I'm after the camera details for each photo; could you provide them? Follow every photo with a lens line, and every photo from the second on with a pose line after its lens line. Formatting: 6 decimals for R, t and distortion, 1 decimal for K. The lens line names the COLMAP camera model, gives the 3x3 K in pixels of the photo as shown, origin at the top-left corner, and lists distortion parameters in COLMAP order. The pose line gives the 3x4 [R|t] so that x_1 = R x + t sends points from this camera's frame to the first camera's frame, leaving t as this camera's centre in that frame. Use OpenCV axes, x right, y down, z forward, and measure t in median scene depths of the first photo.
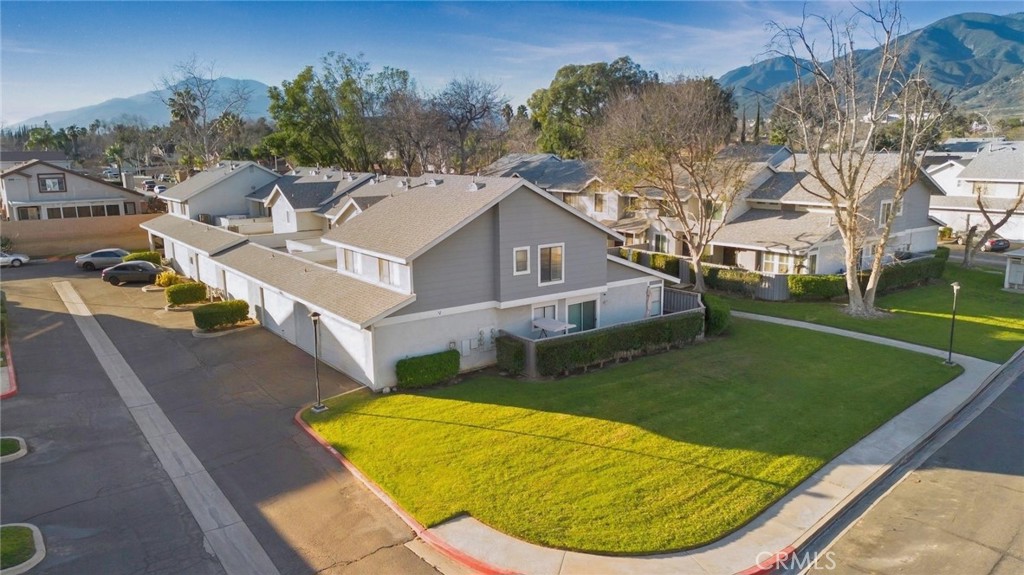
lens RADIAL K [[726.6, 0, 518.8], [0, 726.6, 287.2], [0, 0, 1]] dist [0.087499, -0.087878]
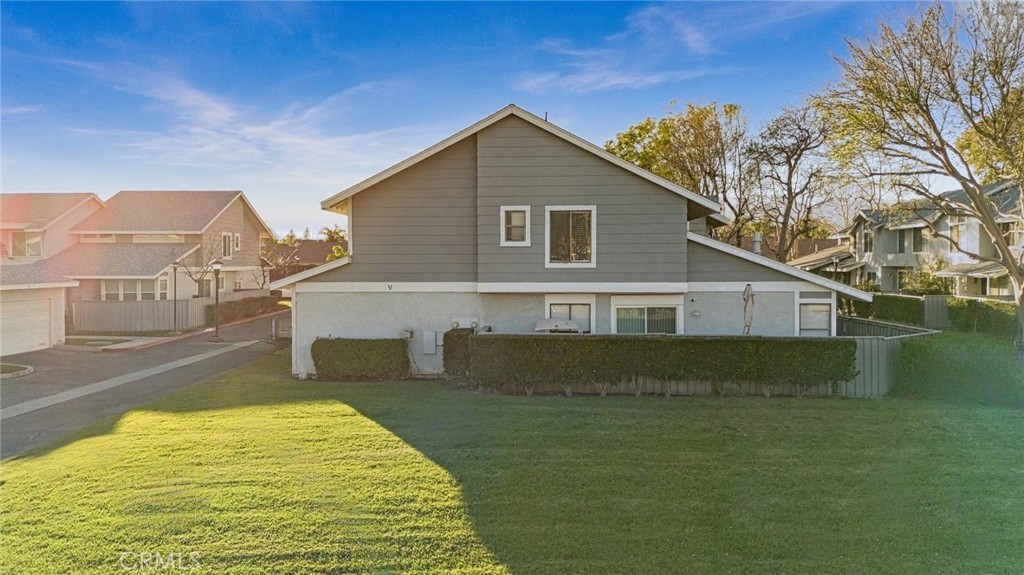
lens RADIAL K [[726.6, 0, 518.8], [0, 726.6, 287.2], [0, 0, 1]] dist [0.087499, -0.087878]
pose [[0.784893, 0.034117, -0.618692, 0.439671], [-0.121172, 0.987656, -0.099260, 0.089991], [0.607668, 0.152876, 0.779338, 0.476342]]
